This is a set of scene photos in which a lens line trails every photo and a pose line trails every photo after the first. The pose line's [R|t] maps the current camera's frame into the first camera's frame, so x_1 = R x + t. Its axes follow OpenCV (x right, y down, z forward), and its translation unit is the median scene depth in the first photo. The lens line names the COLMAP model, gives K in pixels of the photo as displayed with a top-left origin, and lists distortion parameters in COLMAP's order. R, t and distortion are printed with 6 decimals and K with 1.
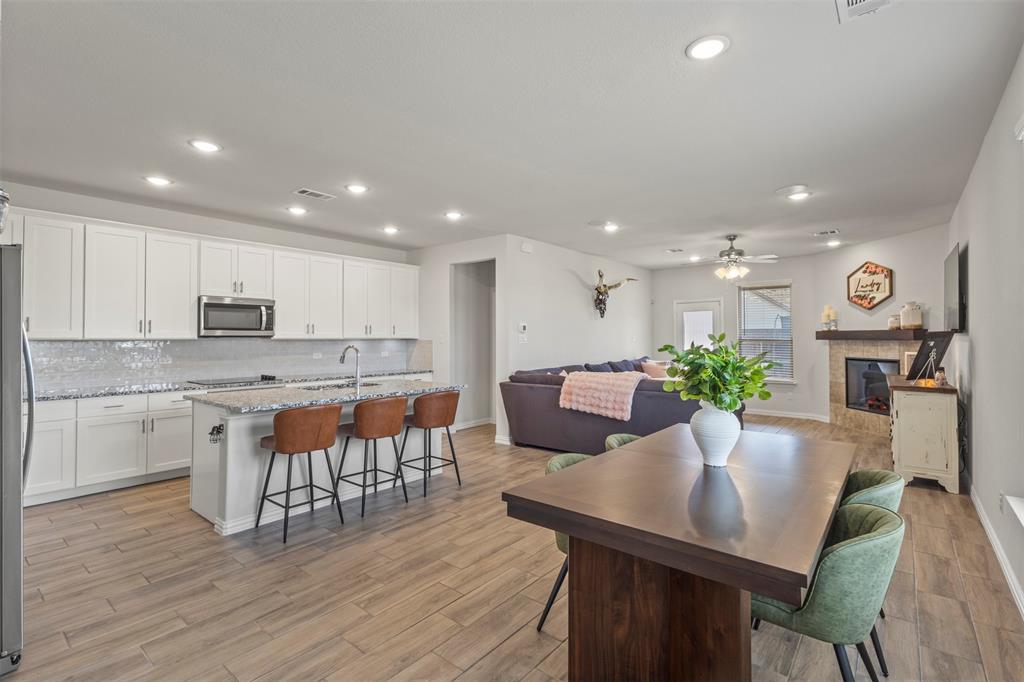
lens RADIAL K [[472.4, 0, 511.1], [0, 472.4, 333.0], [0, 0, 1]] dist [0.002816, -0.000049]
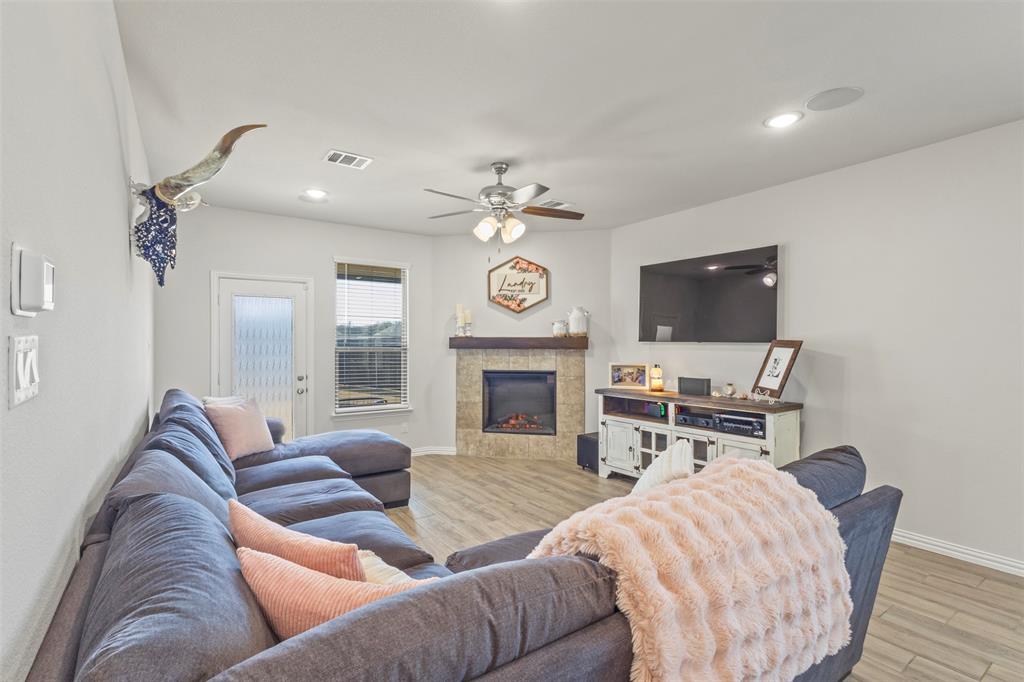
lens RADIAL K [[472.4, 0, 508.9], [0, 472.4, 345.1], [0, 0, 1]] dist [0.002816, -0.000049]
pose [[0.276387, -0.002265, 0.961044, -0.059851], [-0.011977, 0.999911, 0.005801, 0.003306], [-0.960972, -0.013114, 0.276336, 0.772630]]
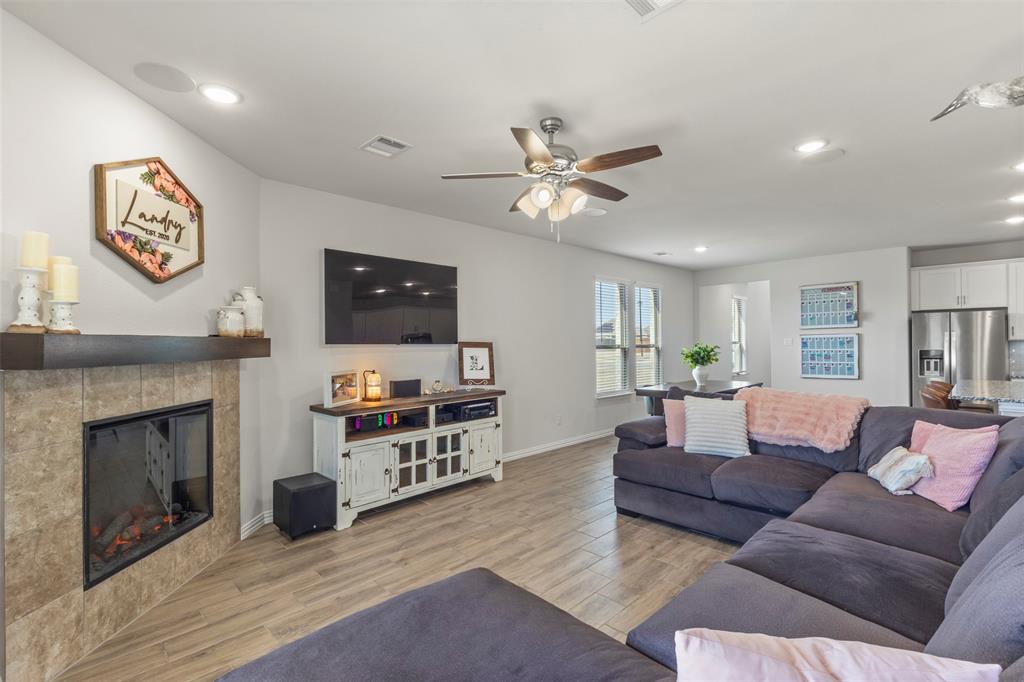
lens RADIAL K [[472.4, 0, 511.7], [0, 472.4, 342.1], [0, 0, 1]] dist [0.002816, -0.000049]
pose [[-0.994765, 0.010060, 0.101694, 0.426418], [0.009045, 0.999905, -0.010441, 0.005063], [-0.101789, -0.009467, -0.994761, 1.338879]]
